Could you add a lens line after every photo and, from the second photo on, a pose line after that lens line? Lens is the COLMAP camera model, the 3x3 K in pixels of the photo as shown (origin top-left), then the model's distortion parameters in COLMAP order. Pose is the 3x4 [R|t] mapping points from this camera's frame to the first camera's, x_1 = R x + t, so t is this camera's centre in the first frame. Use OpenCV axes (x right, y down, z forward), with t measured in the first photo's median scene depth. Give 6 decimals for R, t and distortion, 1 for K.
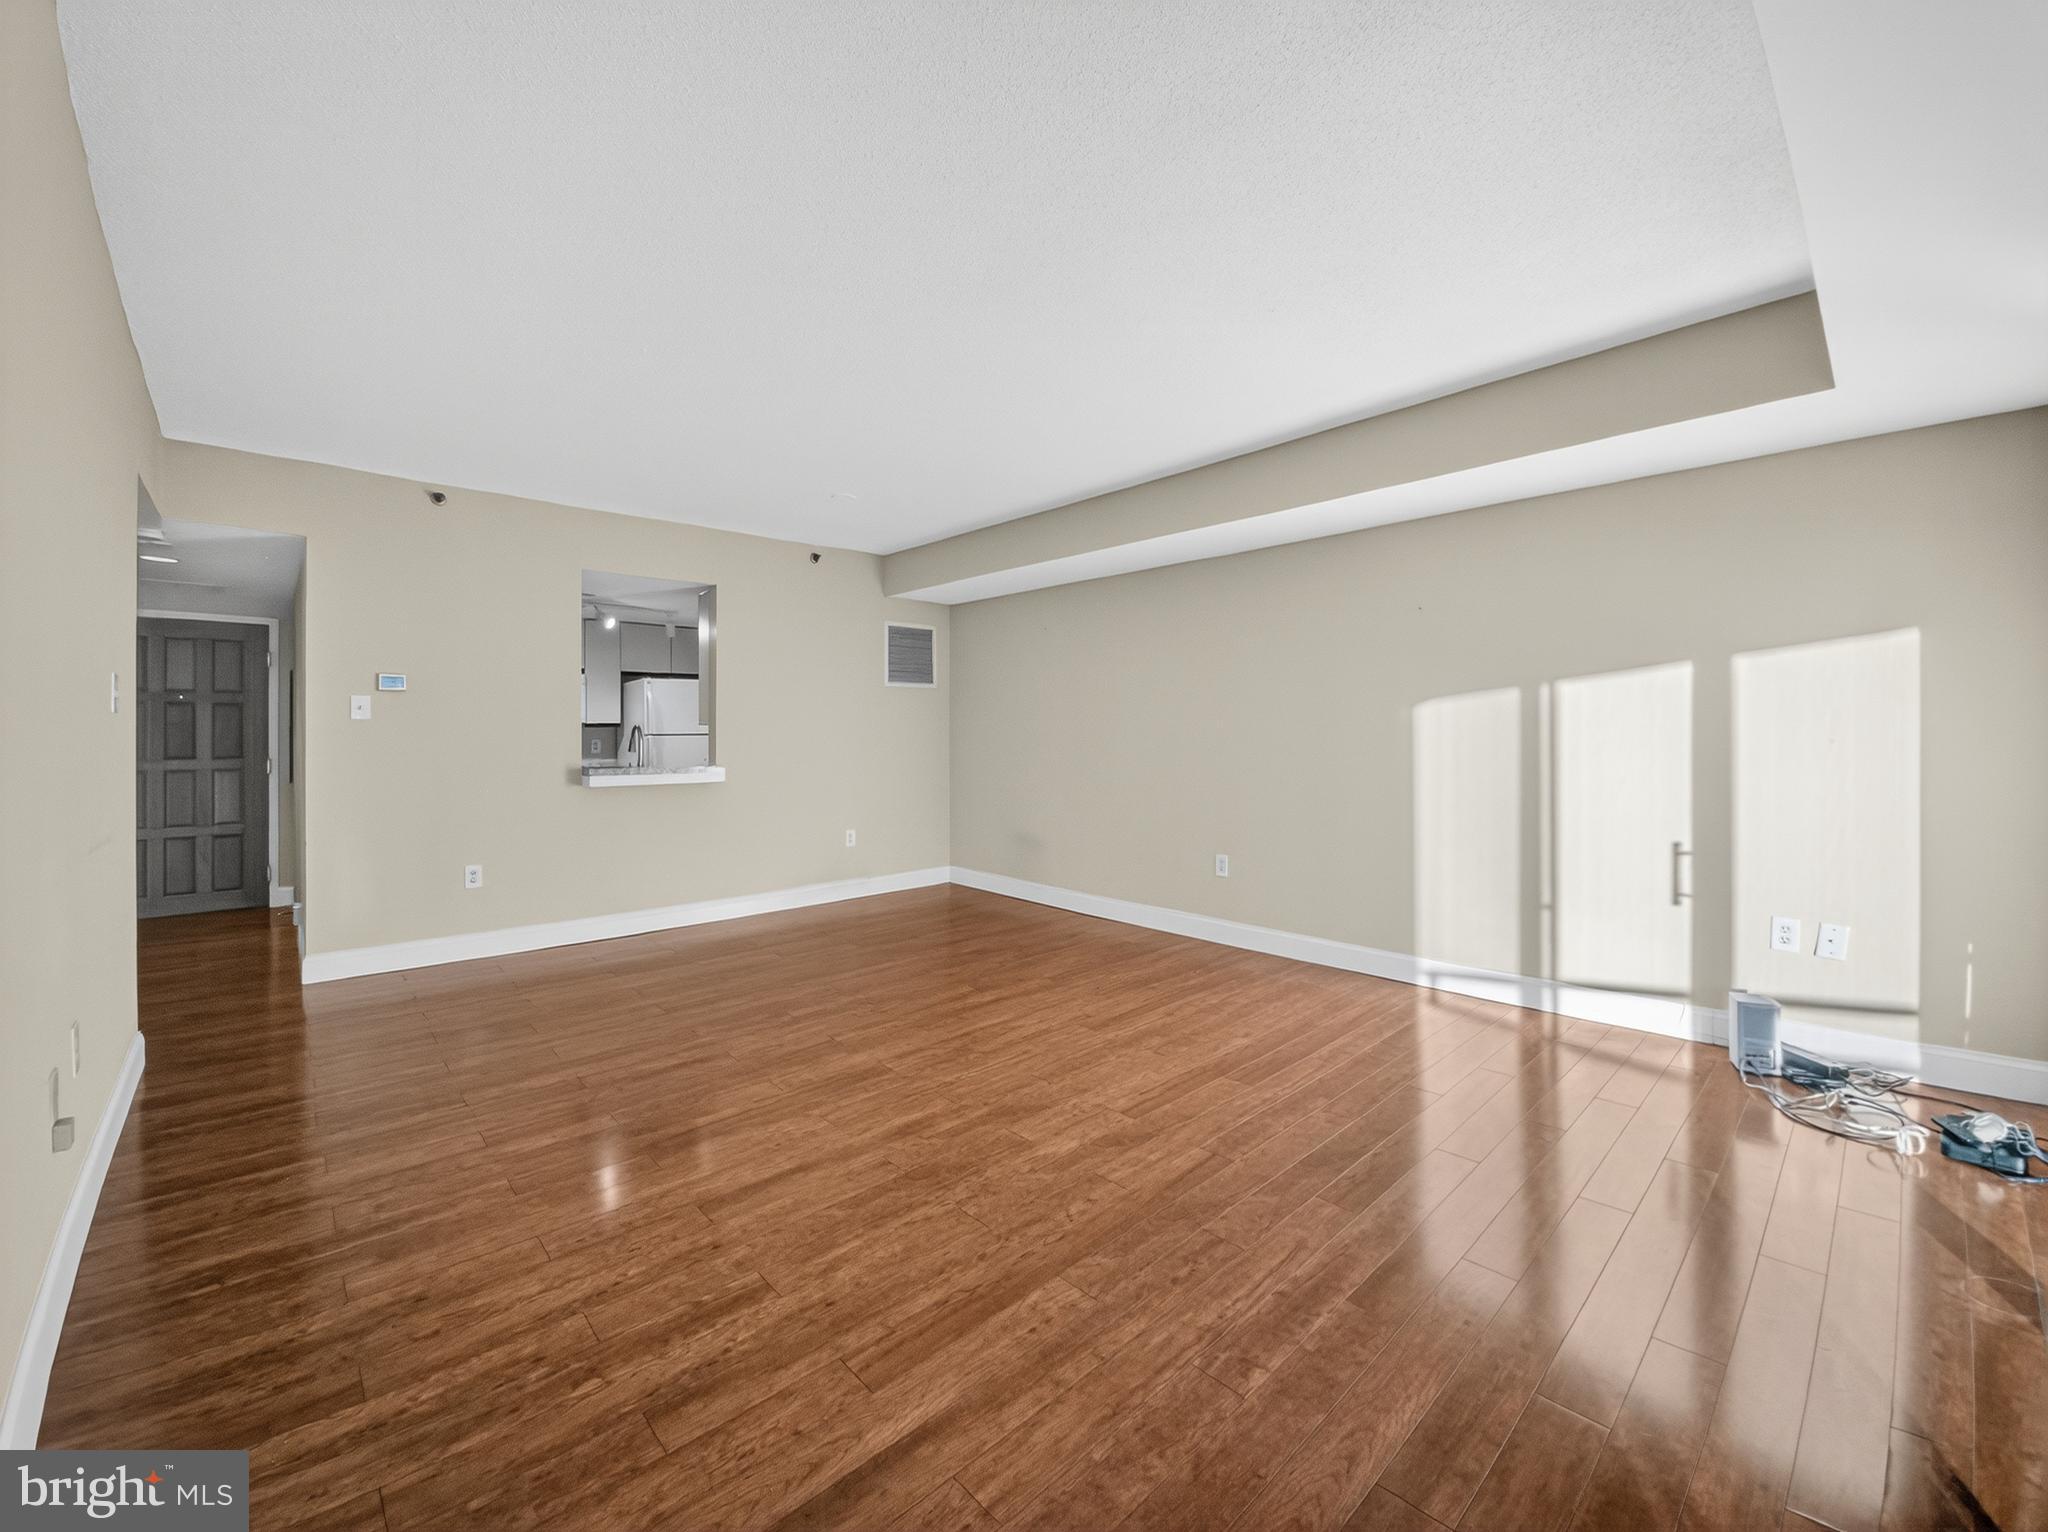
lens RADIAL K [[832.2, 0, 1023.0], [0, 832.2, 737.6], [0, 0, 1]] dist [-0.006078, -0.007764]
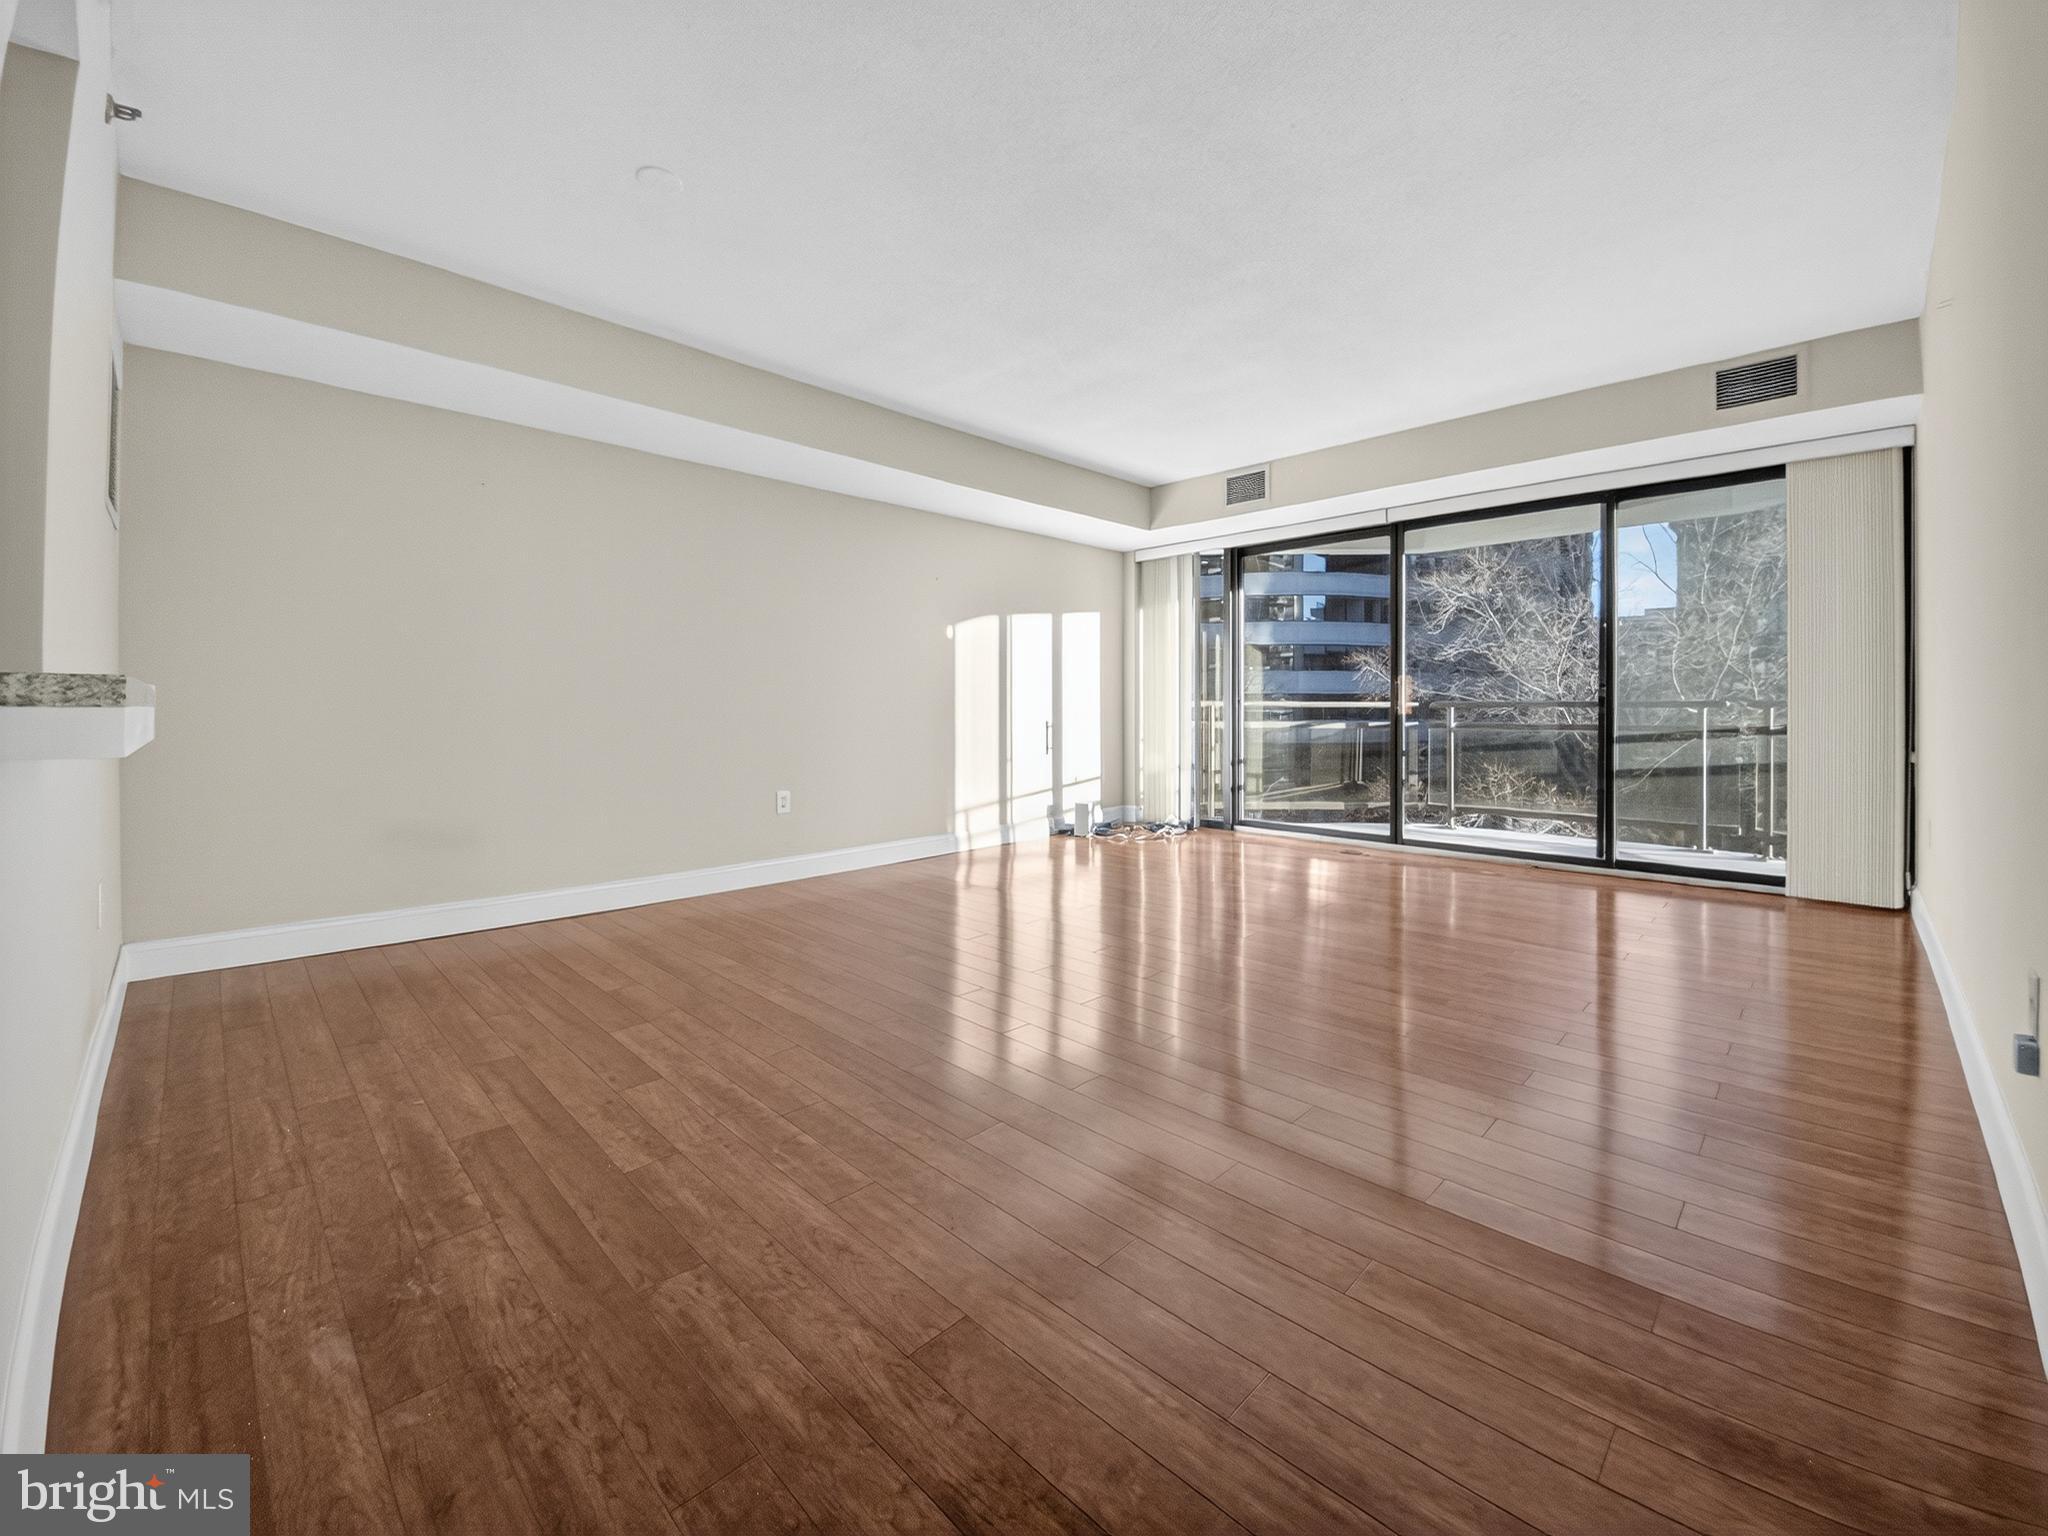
lens RADIAL K [[832.2, 0, 1010.9], [0, 832.2, 719.7], [0, 0, 1]] dist [-0.006078, -0.007764]
pose [[-0.016347, -0.011784, 0.999797, -1.010030], [0.014915, 0.999816, 0.012028, 0.068319], [-0.999755, 0.015108, -0.016168, 1.023866]]
